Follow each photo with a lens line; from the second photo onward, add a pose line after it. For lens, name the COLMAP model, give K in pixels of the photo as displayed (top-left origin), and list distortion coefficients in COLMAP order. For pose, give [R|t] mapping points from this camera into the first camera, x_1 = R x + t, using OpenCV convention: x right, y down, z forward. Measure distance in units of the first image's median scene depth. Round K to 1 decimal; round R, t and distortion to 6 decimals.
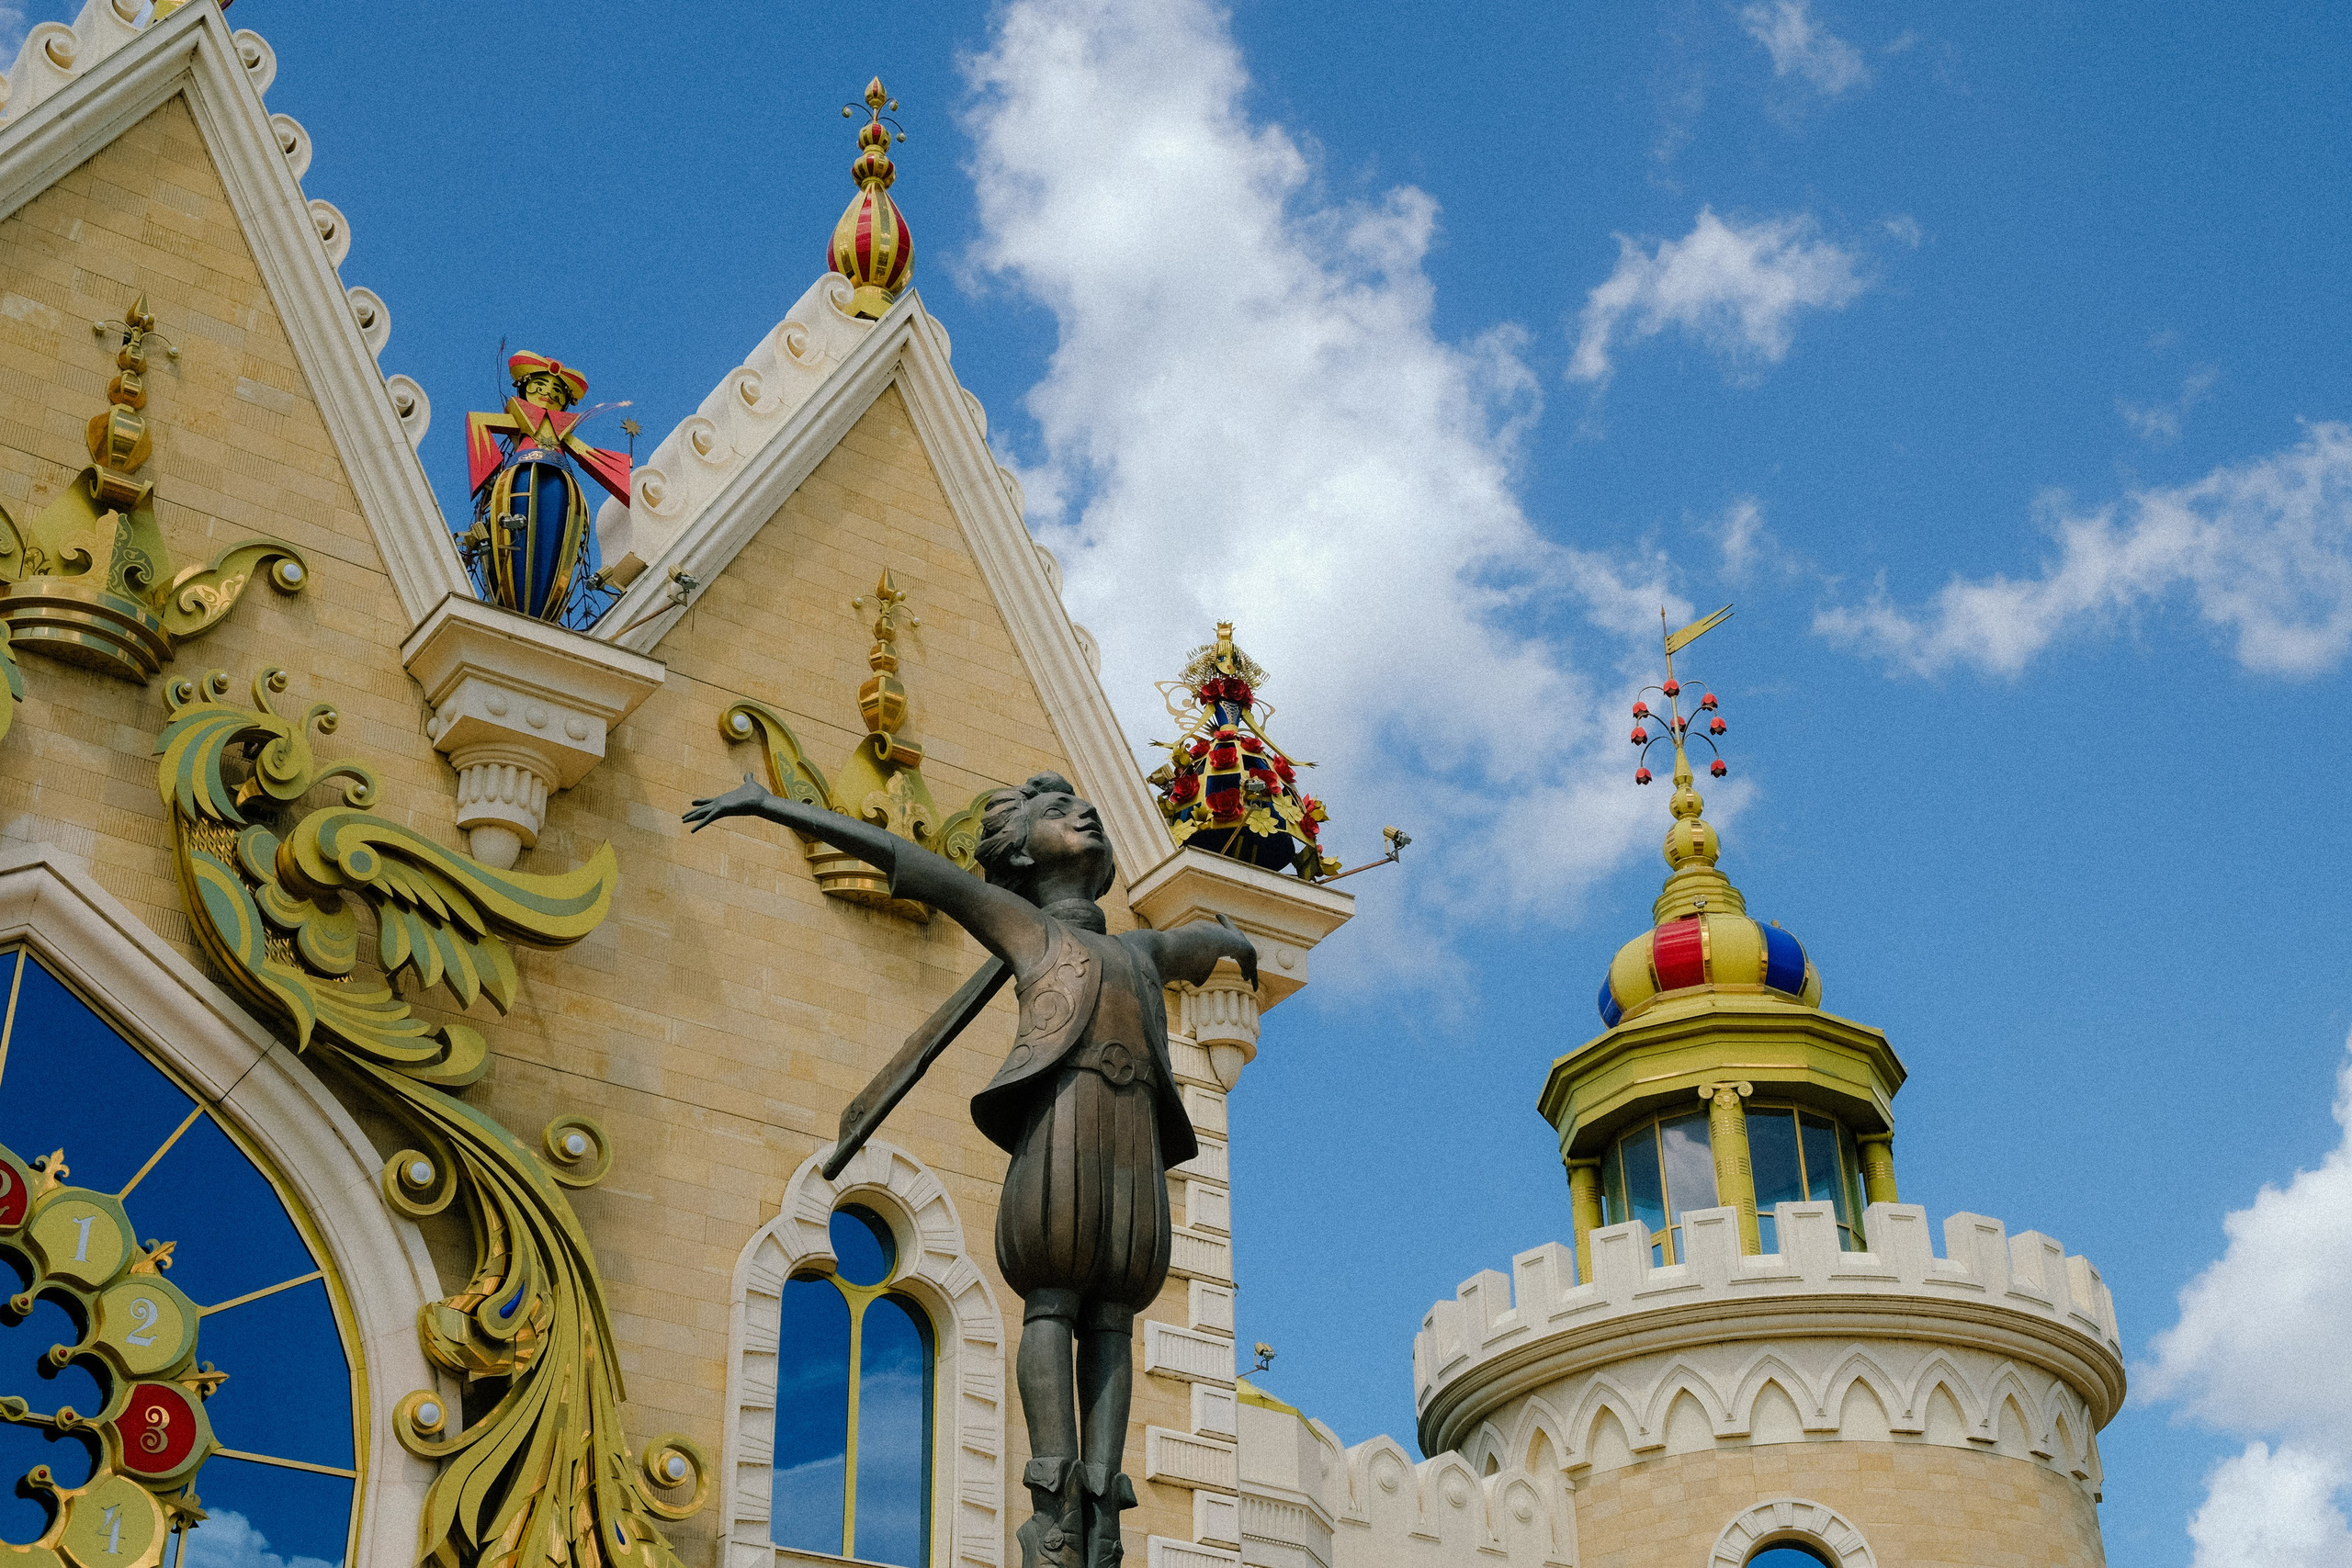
lens RADIAL K [[3118.4, 0, 1168.7], [0, 3118.4, 789.5], [0, 0, 1]] dist [-0.002546, -0.012399]
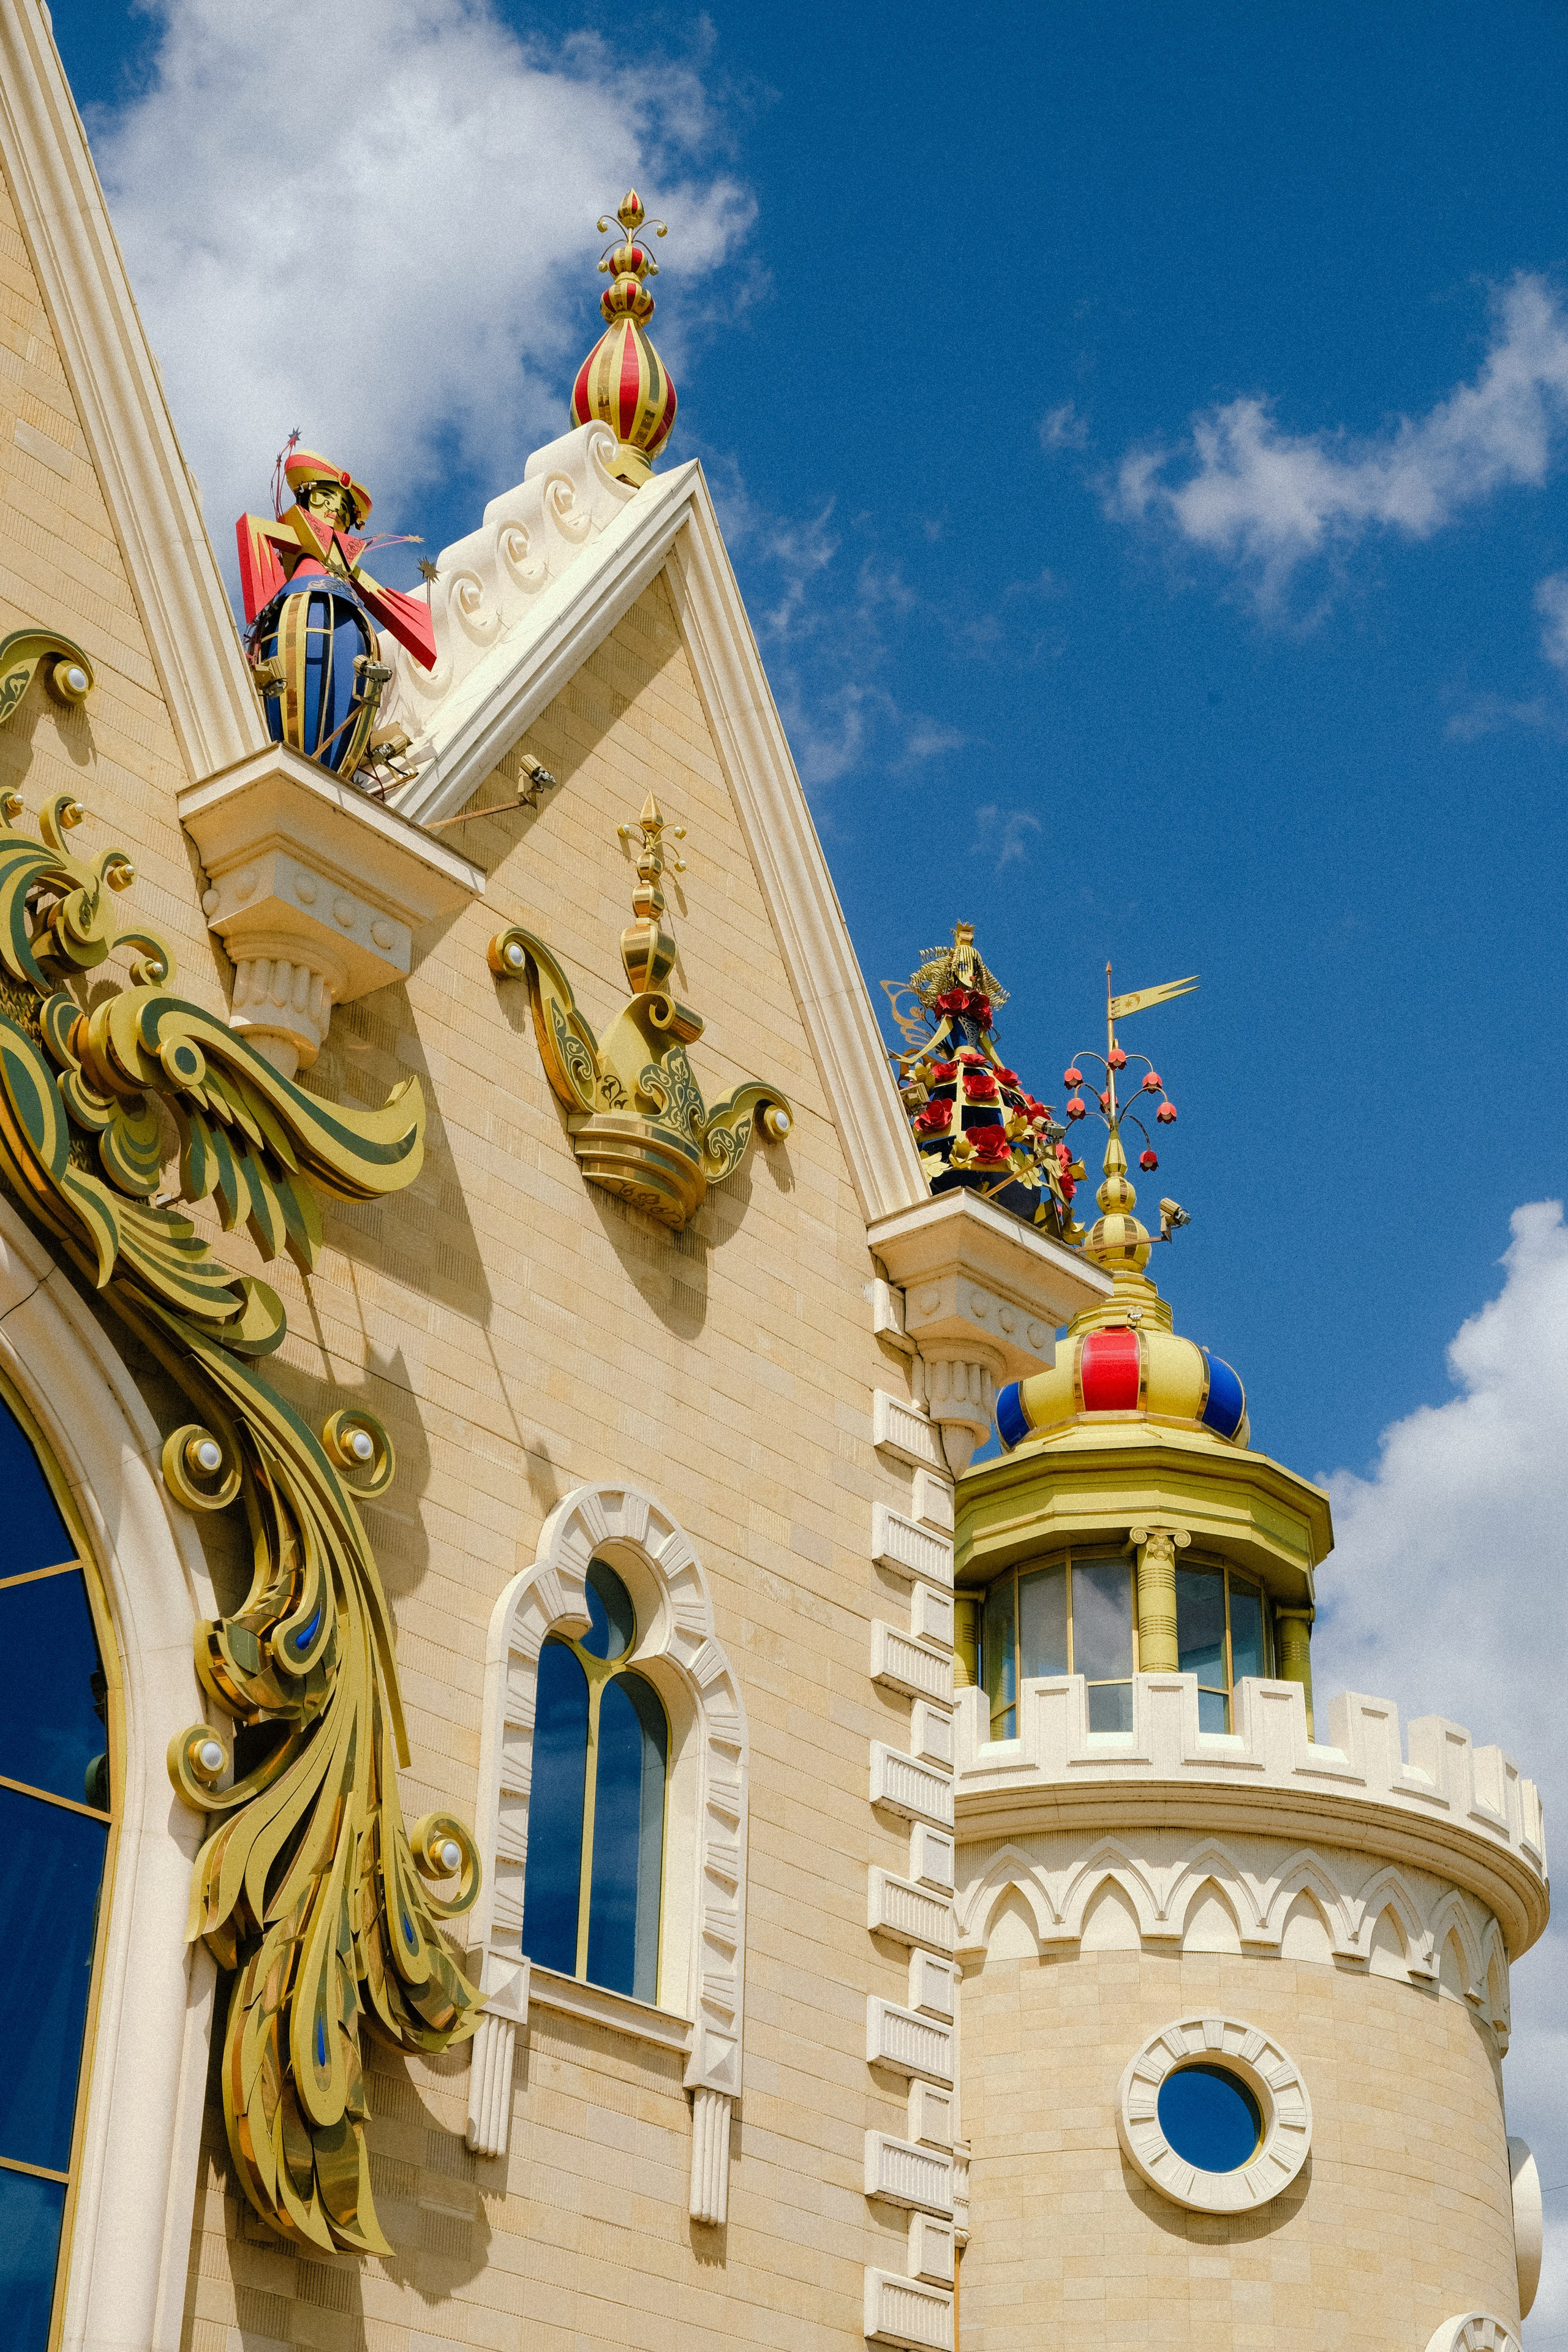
lens RADIAL K [[3727.8, 0, 780.5], [0, 3727.8, 1206.7], [0, 0, 1]] dist [0.007353, 0.045569]
pose [[0.967252, 0.156772, 0.199615, -0.247345], [-0.162261, 0.986683, 0.011336, 0.020429], [-0.195180, -0.043355, 0.979809, 0.027233]]
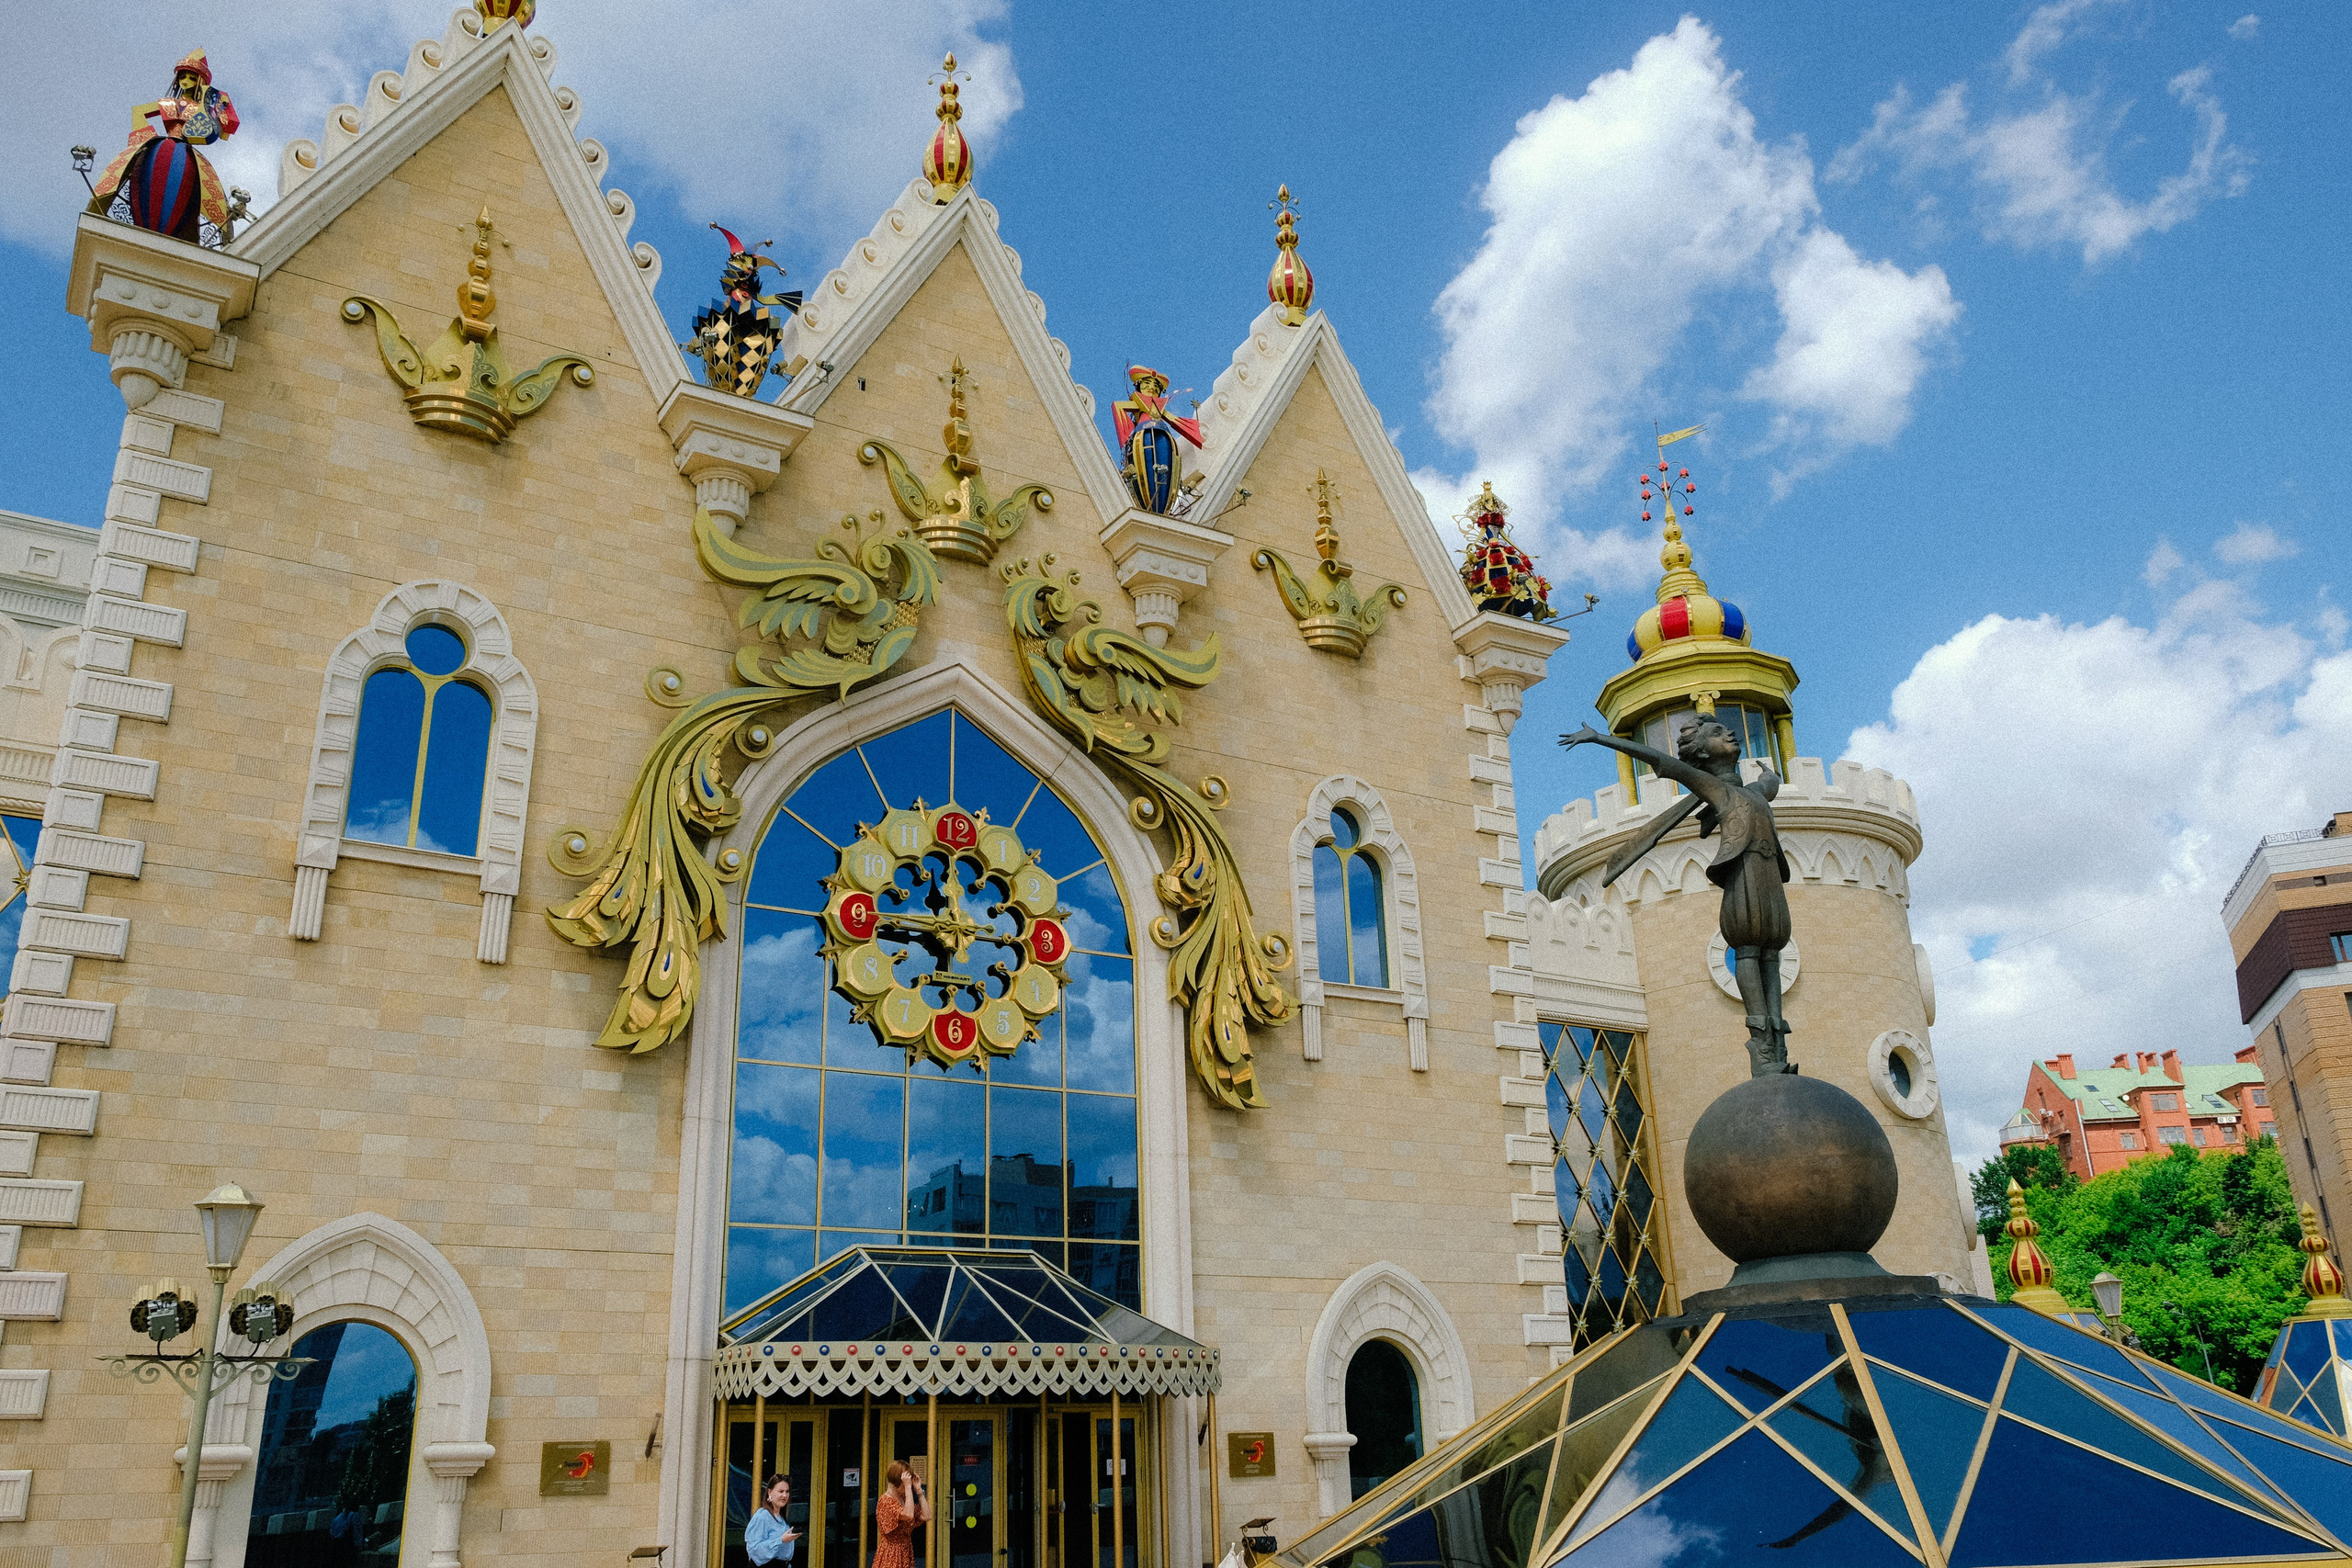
lens RADIAL K [[1821.1, 0, 1176.0], [0, 1821.1, 784.0], [0, 0, 1]] dist [-0.048410, 0.004360]
pose [[0.997926, -0.034292, -0.054475, -0.130035], [0.042810, 0.985561, 0.163821, -0.068979], [0.048070, -0.165813, 0.984985, -0.124488]]
